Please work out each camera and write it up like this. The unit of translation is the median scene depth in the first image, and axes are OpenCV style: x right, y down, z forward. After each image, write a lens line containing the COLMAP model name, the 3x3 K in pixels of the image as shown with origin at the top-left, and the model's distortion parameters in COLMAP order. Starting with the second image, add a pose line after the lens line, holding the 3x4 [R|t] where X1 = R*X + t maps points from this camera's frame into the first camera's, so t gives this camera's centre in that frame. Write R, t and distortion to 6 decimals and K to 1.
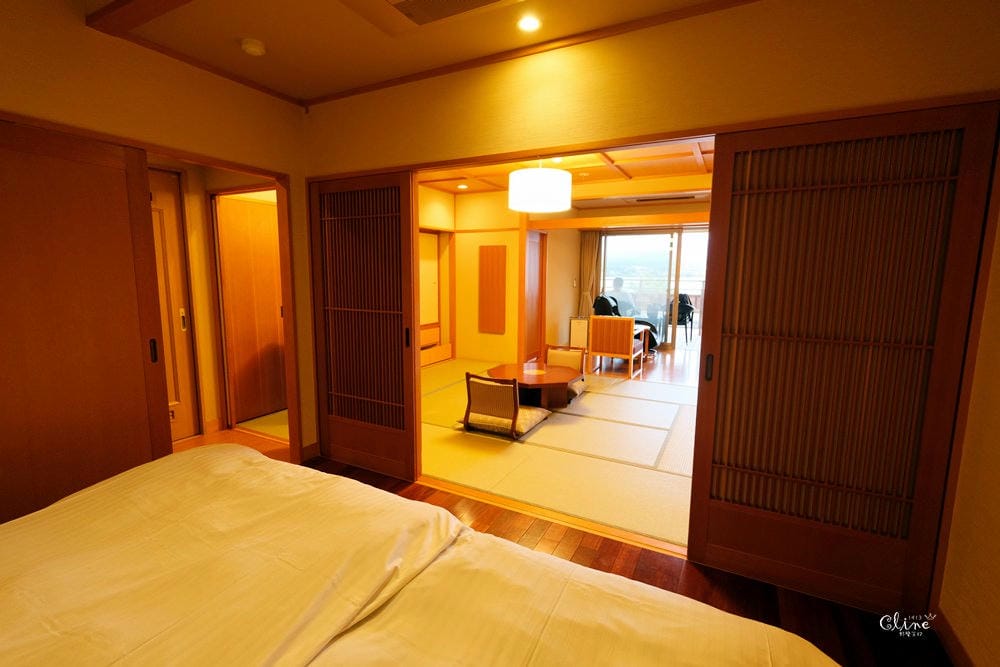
lens RADIAL K [[447.0, 0, 498.9], [0, 447.0, 328.9], [0, 0, 1]] dist [0.000038, 0.000003]
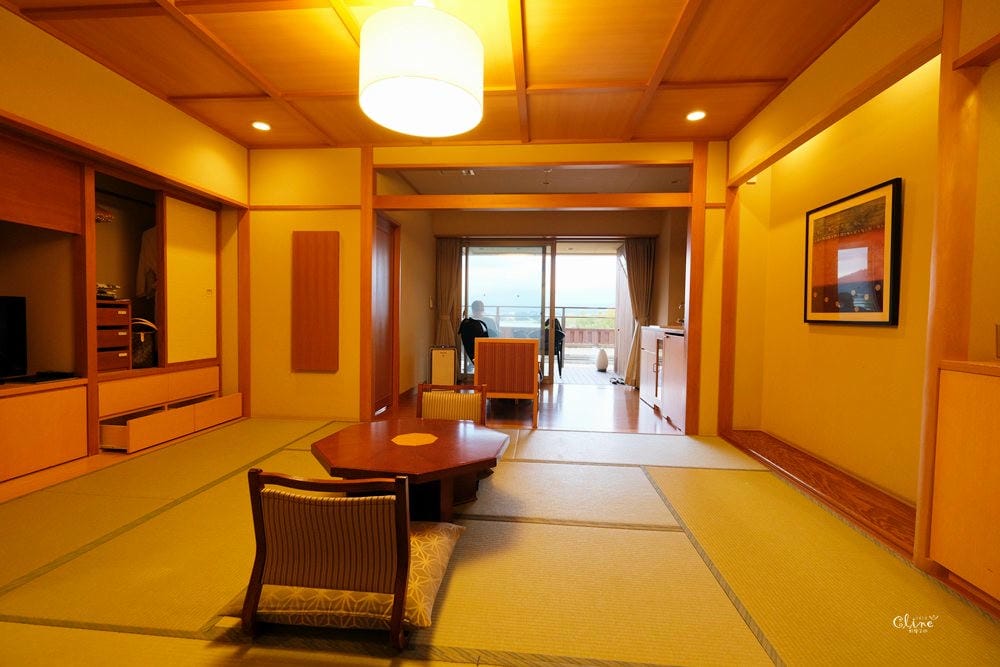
lens RADIAL K [[436.3, 0, 499.5], [0, 436.3, 331.3], [0, 0, 1]] dist [0.000164, -0.000141]
pose [[0.921717, -0.004518, 0.387837, -0.014395], [0.040291, 0.995638, -0.084153, 0.014983], [-0.385765, 0.093192, 0.917879, 0.335255]]
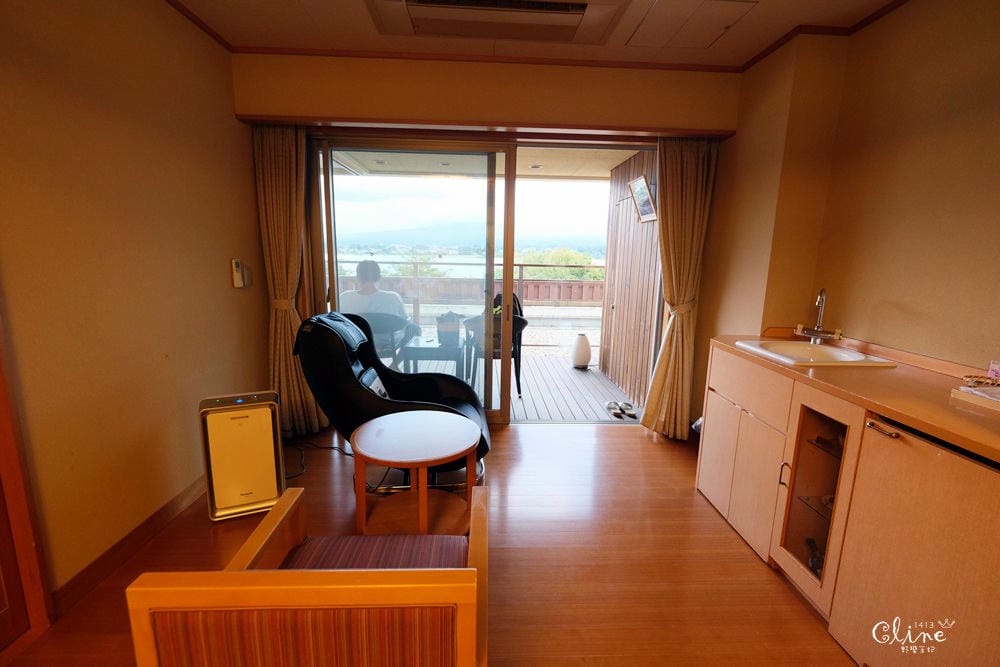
lens RADIAL K [[436.3, 0, 499.5], [0, 436.3, 331.3], [0, 0, 1]] dist [0.000164, -0.000141]
pose [[0.867877, -0.076620, 0.490834, 0.211498], [0.053027, 0.996678, 0.061822, -0.086494], [-0.493940, -0.027626, 0.869057, 0.742640]]
